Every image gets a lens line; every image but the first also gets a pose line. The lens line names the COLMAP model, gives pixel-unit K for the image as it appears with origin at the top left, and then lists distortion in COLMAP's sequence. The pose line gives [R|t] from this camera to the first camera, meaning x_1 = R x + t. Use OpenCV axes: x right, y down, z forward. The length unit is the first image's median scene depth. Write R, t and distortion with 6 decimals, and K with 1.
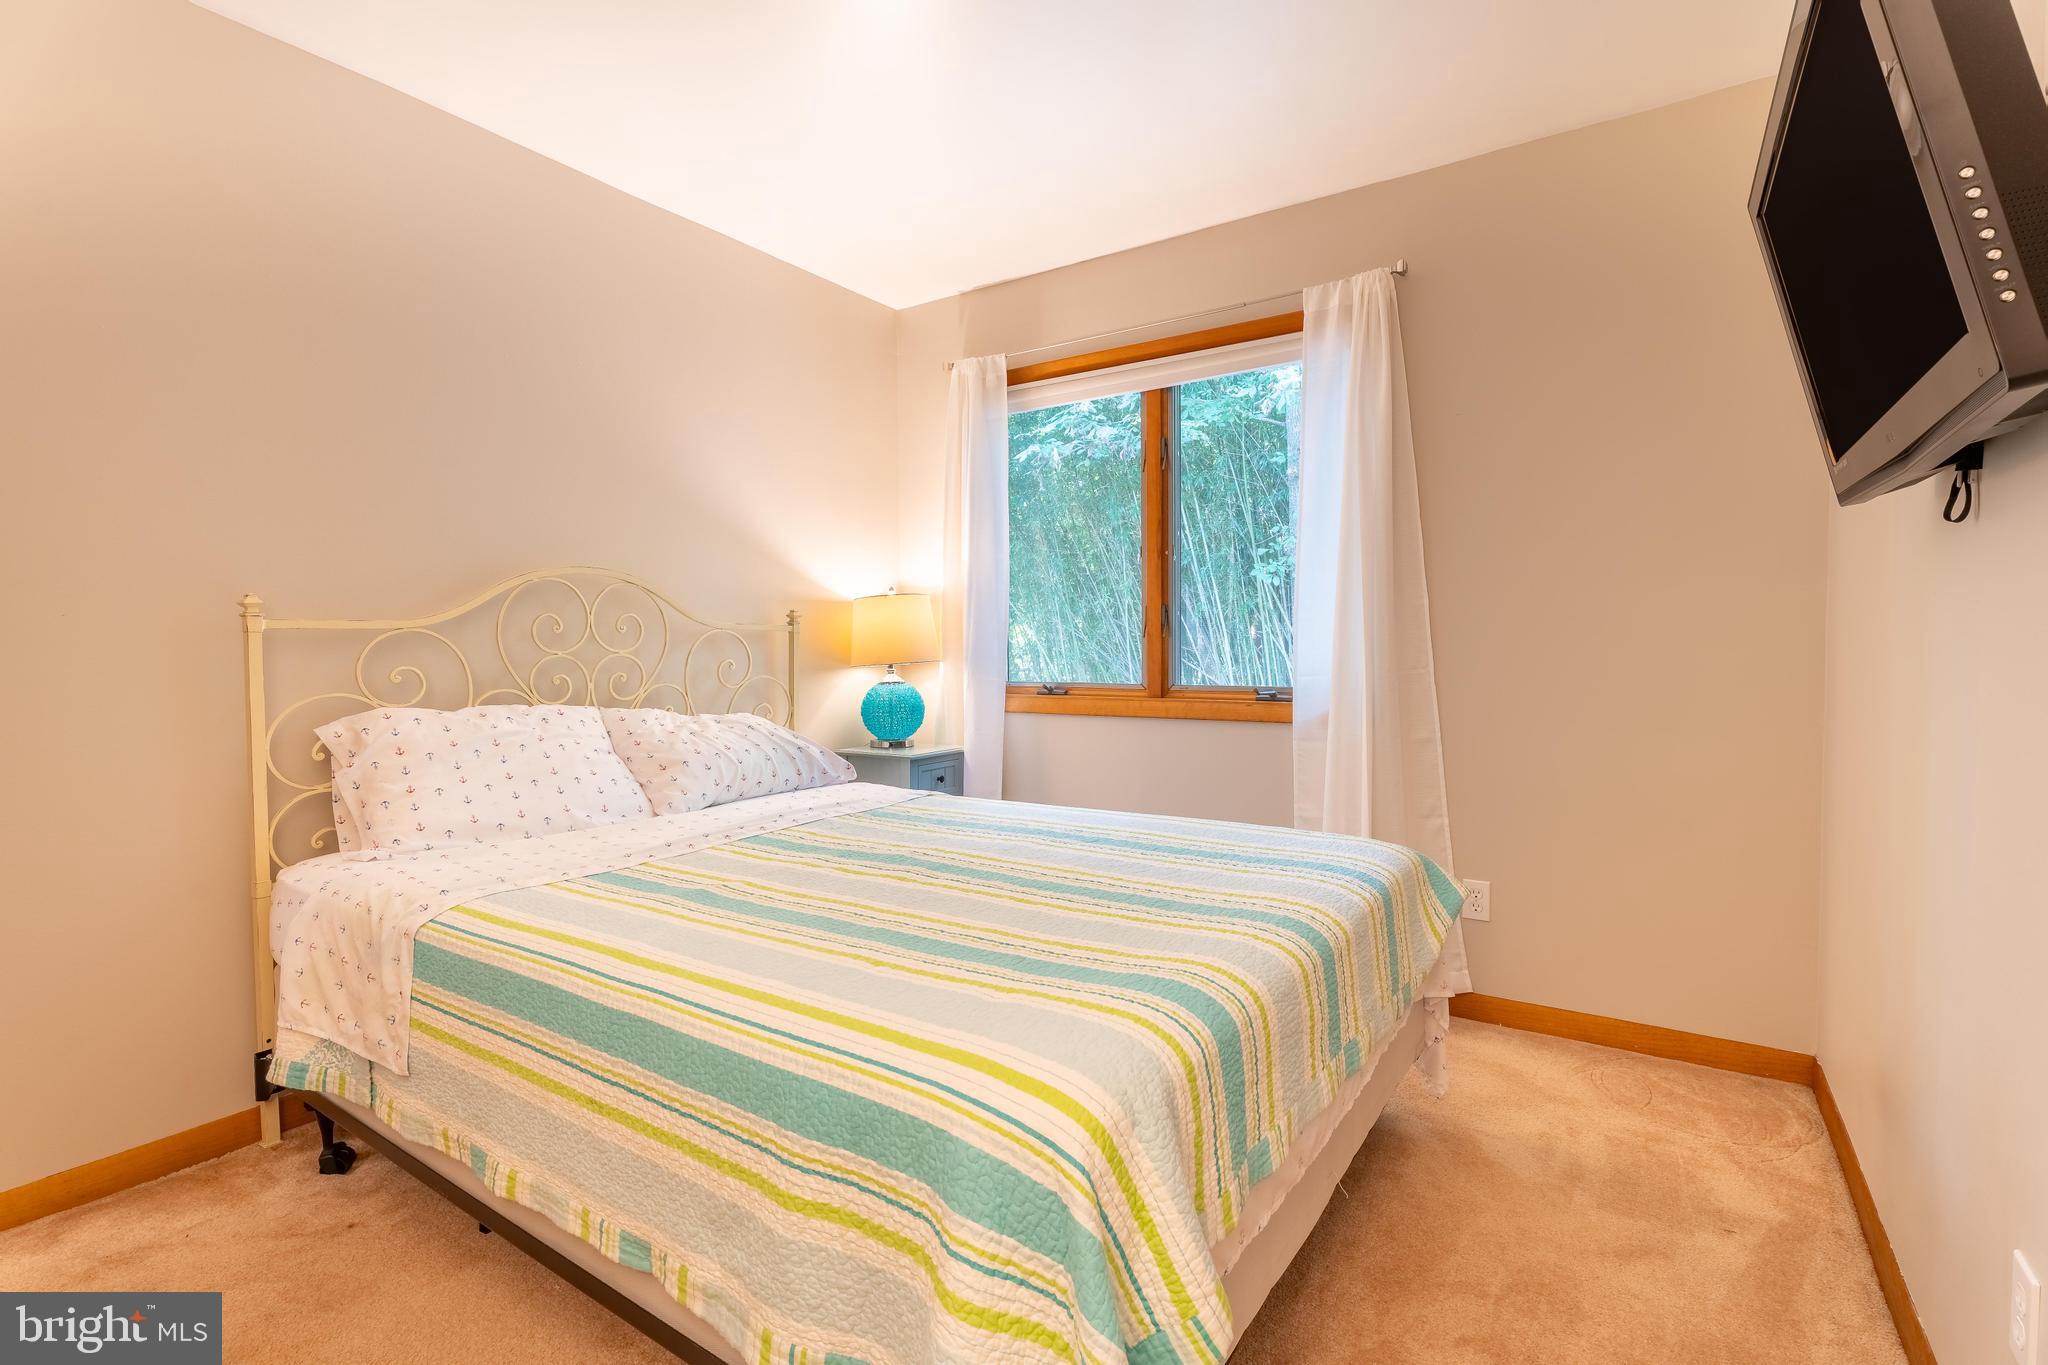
lens RADIAL K [[934.5, 0, 1019.9], [0, 934.5, 677.8], [0, 0, 1]] dist [0.001529, -0.000005]
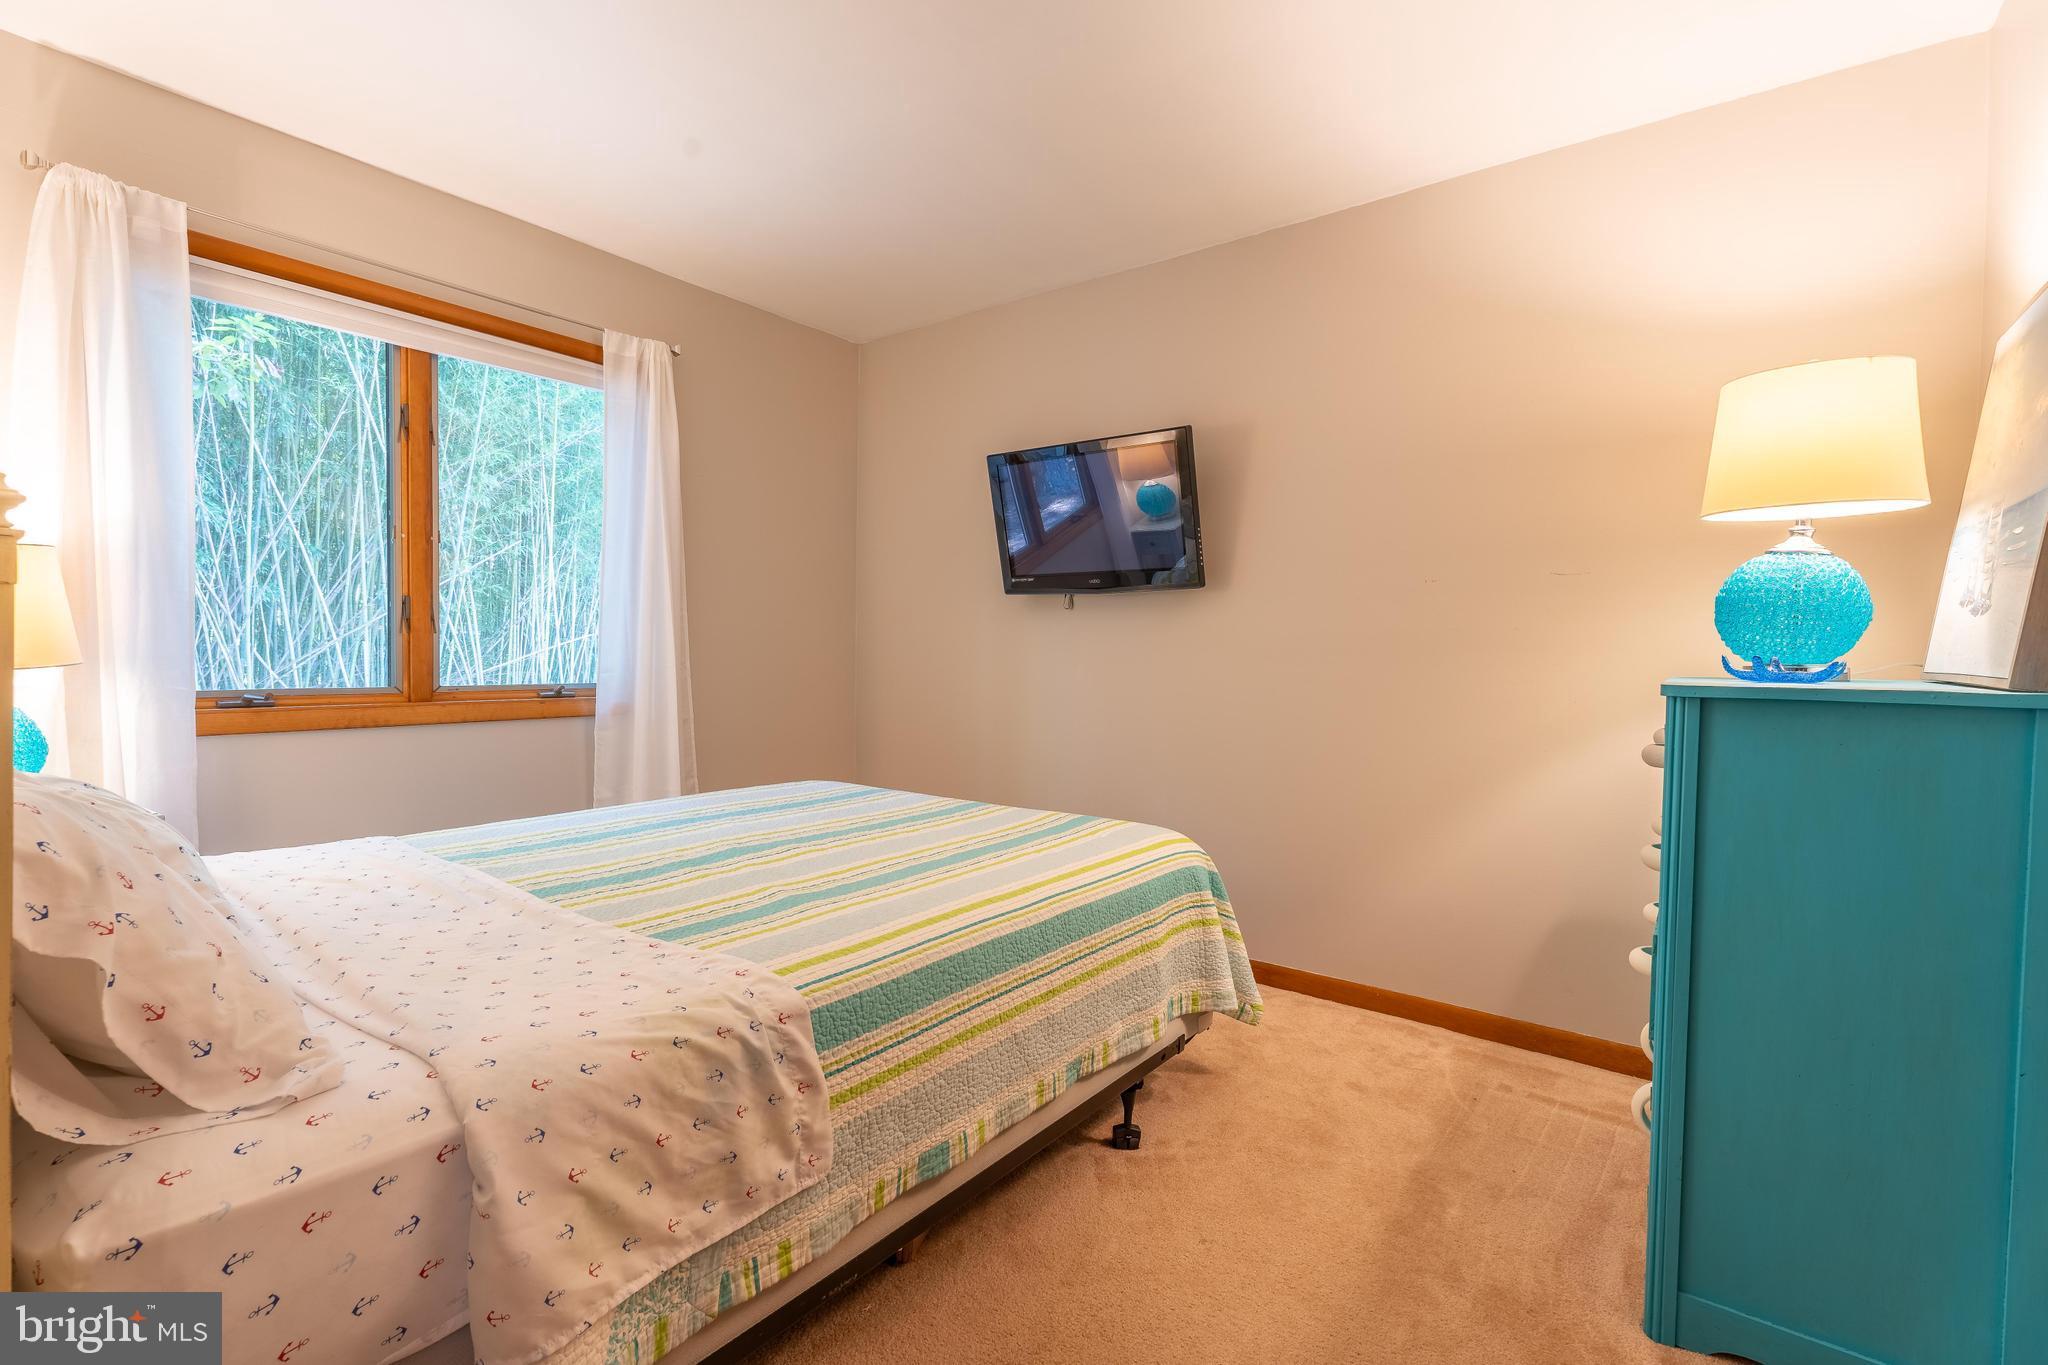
lens RADIAL K [[934.5, 0, 1015.7], [0, 934.5, 680.9], [0, 0, 1]] dist [0.001529, -0.000005]
pose [[0.057797, -0.026178, 0.997985, -0.753949], [0.020217, 0.999482, 0.025046, -0.008957], [-0.998124, 0.018728, 0.058297, 0.418575]]
